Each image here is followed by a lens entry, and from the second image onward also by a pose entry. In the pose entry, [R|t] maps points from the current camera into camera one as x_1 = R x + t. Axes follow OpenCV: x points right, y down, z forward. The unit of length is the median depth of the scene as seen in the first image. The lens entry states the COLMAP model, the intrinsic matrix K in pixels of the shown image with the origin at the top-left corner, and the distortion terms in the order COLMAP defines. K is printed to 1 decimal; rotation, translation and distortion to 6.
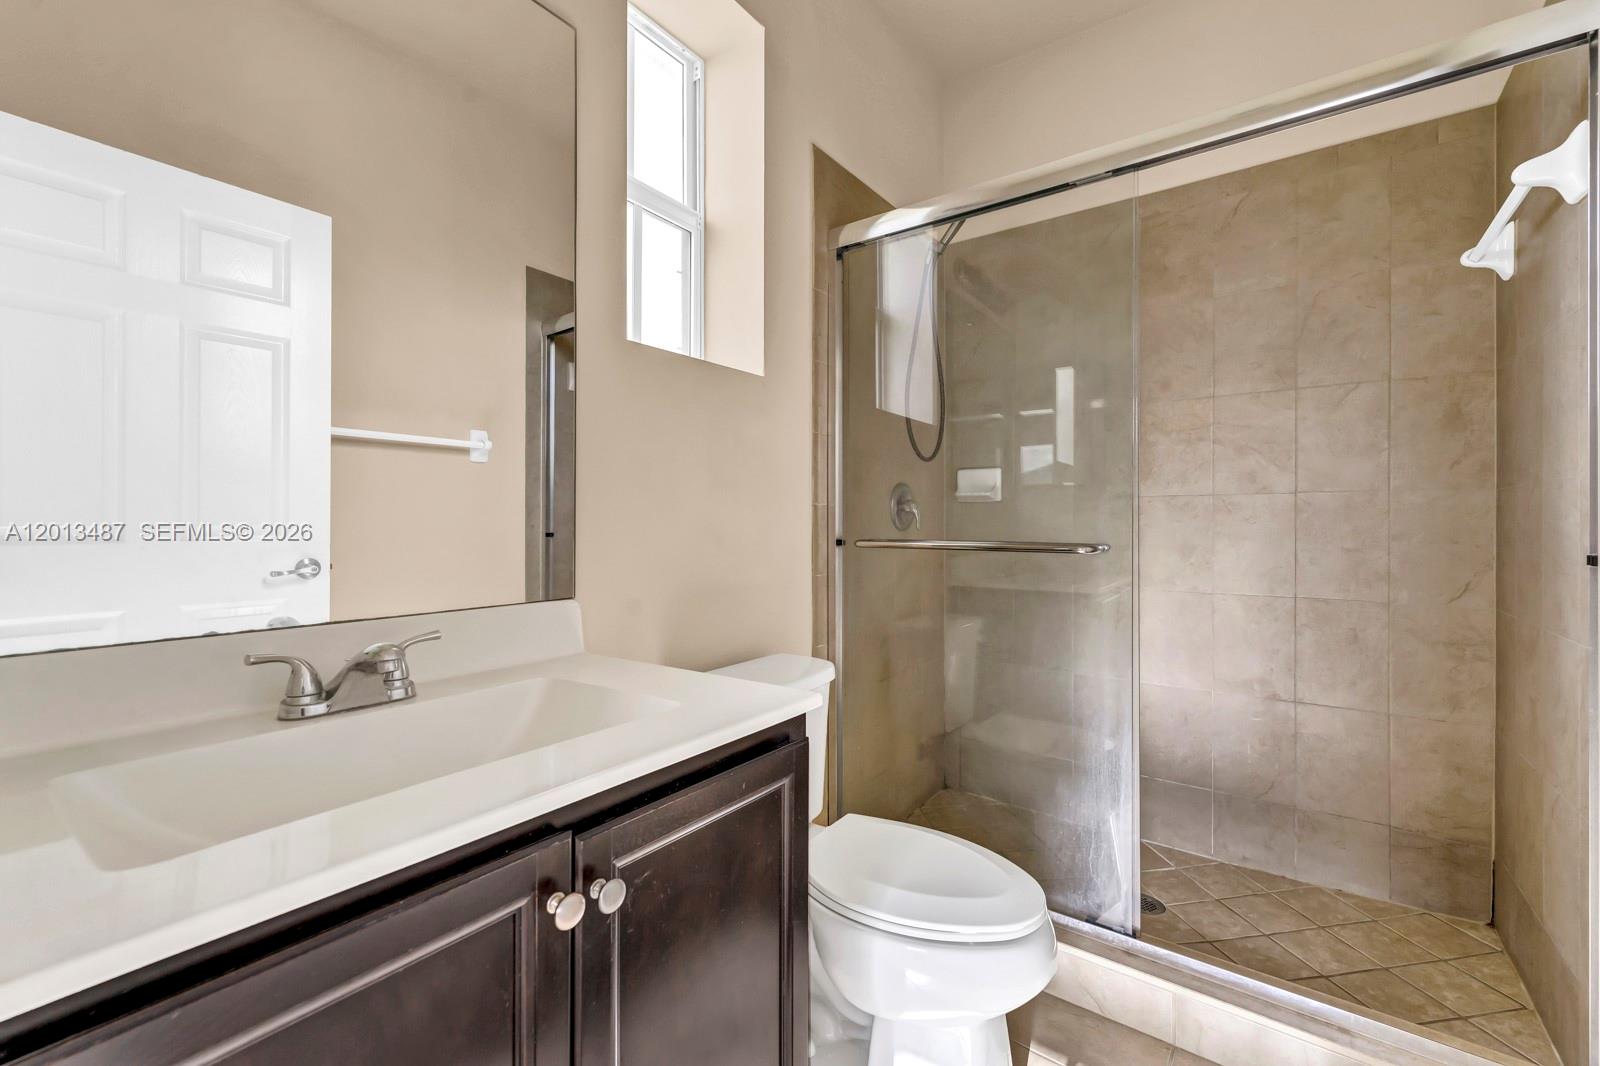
lens RADIAL K [[655.6, 0, 800.0], [0, 655.6, 533.0], [0, 0, 1]] dist [0.000925, -0.000040]
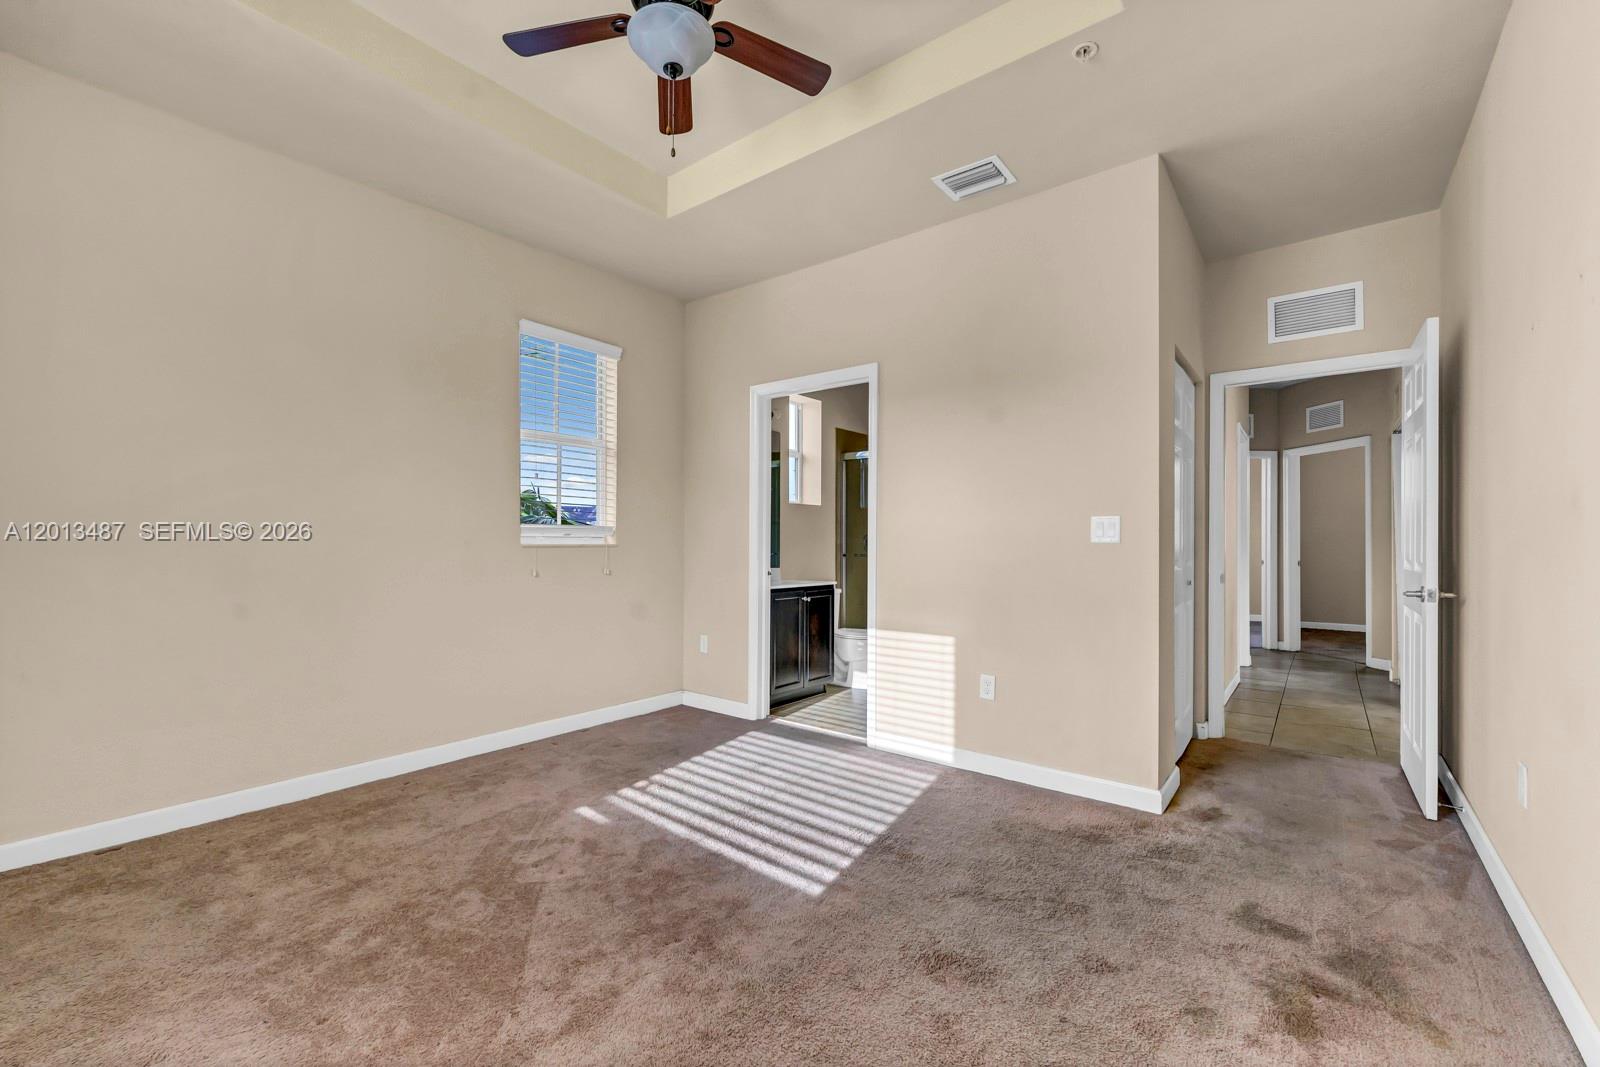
lens RADIAL K [[655.6, 0, 800.0], [0, 655.6, 533.5], [0, 0, 1]] dist [0.000925, -0.000040]
pose [[0.999308, 0.001089, -0.037172, -0.035482], [-0.001938, 0.999738, -0.022807, -0.018279], [0.037137, 0.022863, 0.999049, -2.326194]]
